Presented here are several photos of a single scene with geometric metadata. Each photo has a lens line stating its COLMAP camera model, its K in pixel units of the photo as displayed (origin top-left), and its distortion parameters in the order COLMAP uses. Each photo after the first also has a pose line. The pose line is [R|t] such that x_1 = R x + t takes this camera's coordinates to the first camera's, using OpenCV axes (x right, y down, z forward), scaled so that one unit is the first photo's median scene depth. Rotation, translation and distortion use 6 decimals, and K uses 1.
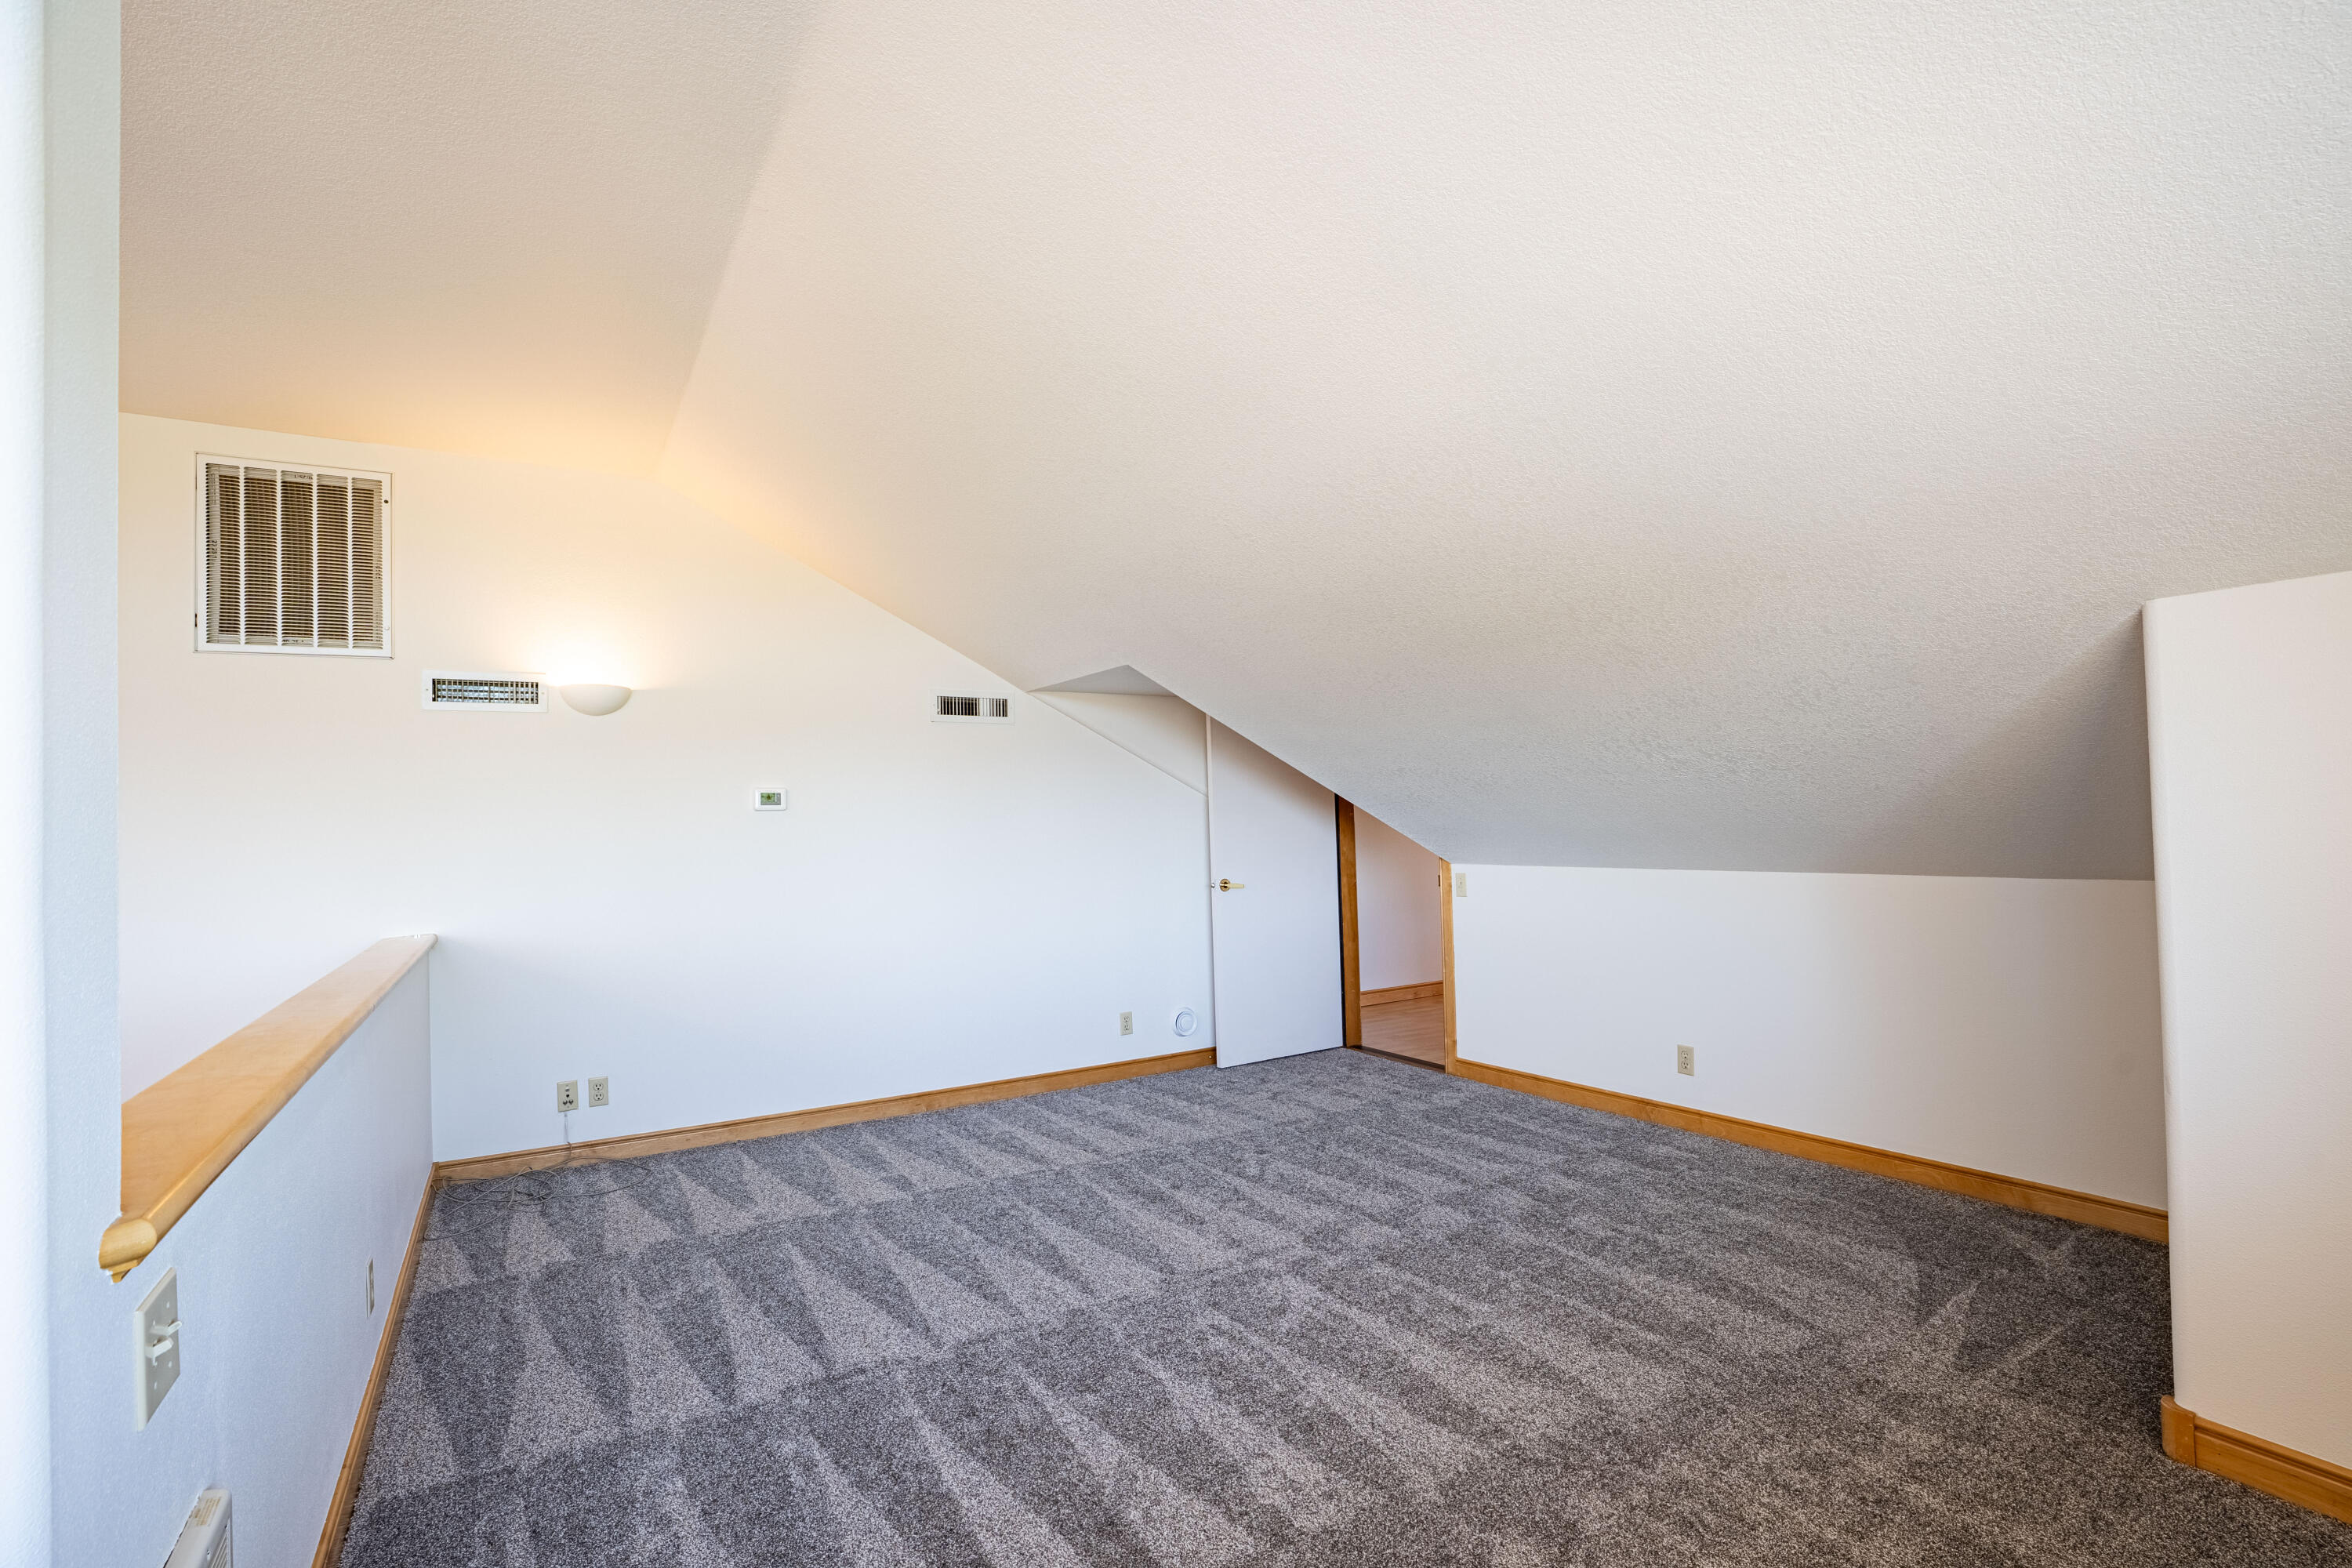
lens RADIAL K [[1078.2, 0, 1179.4], [0, 1078.2, 785.1], [0, 0, 1]] dist [-0.053377, 0.015815]
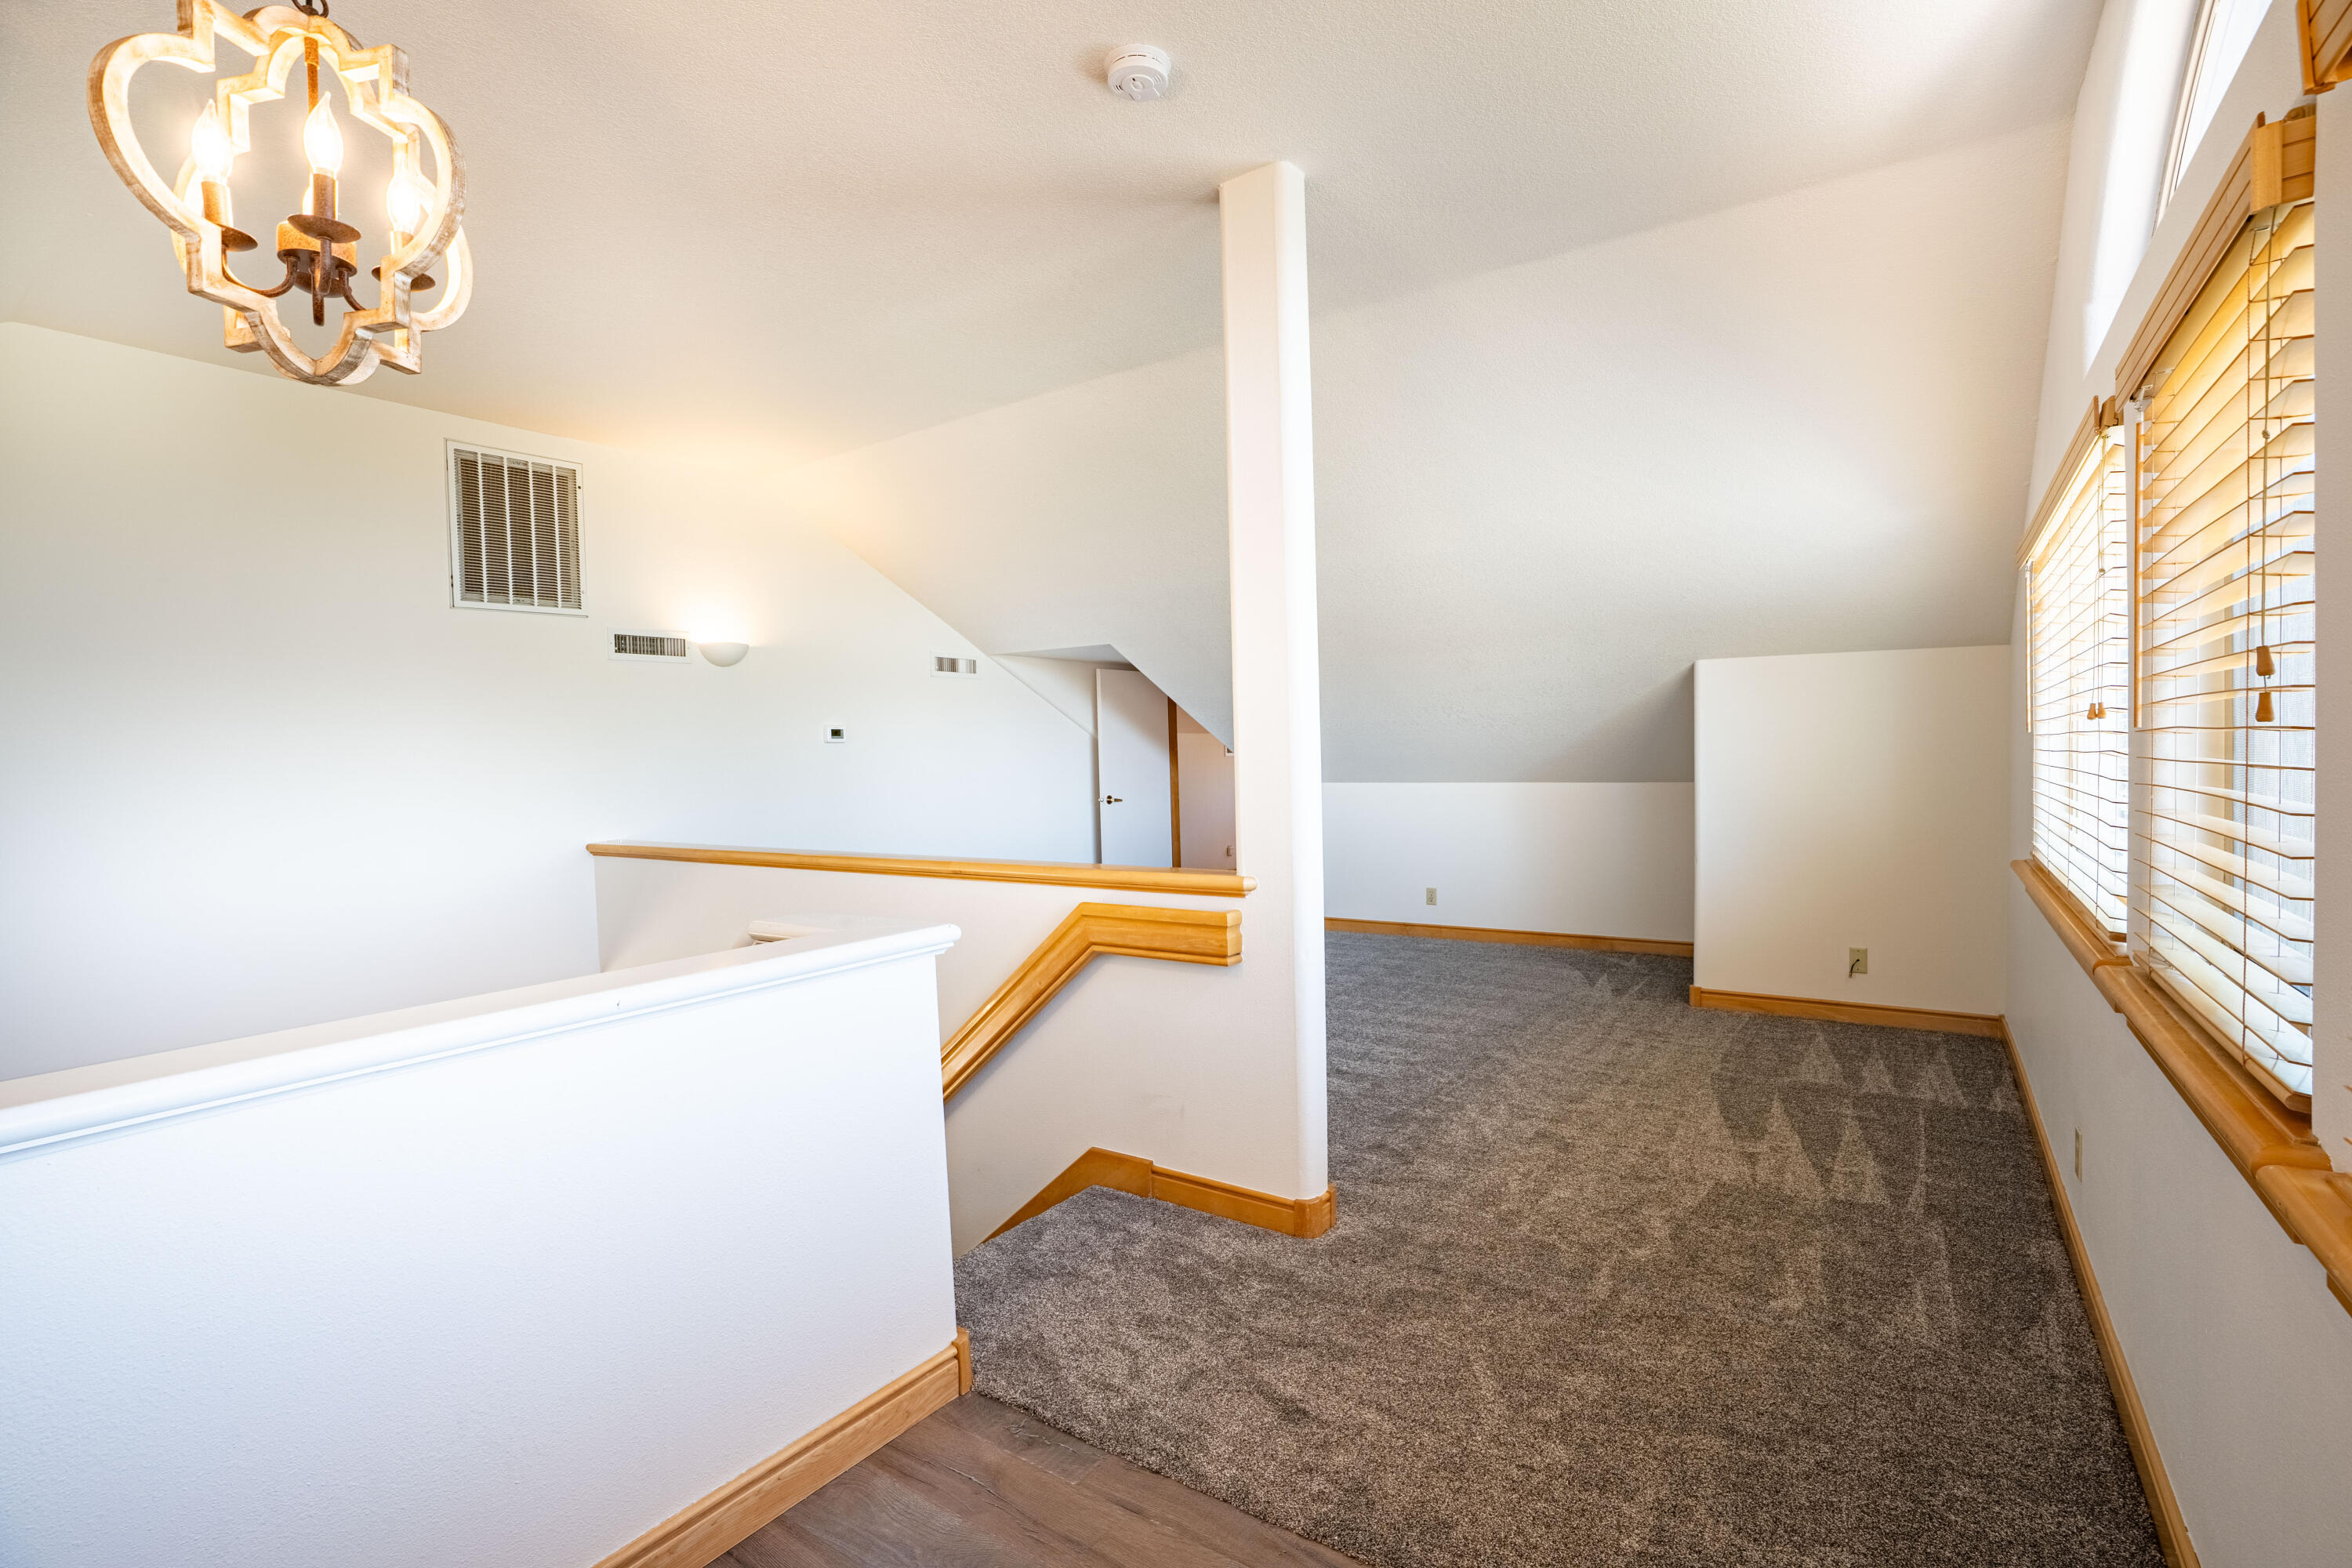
lens RADIAL K [[1078.2, 0, 1176.4], [0, 1078.2, 791.4], [0, 0, 1]] dist [-0.053377, 0.015815]
pose [[0.920381, -0.008050, 0.390939, -0.615161], [-0.016383, 0.998116, 0.059122, -0.001376], [-0.390678, -0.060819, 0.918516, -0.434822]]
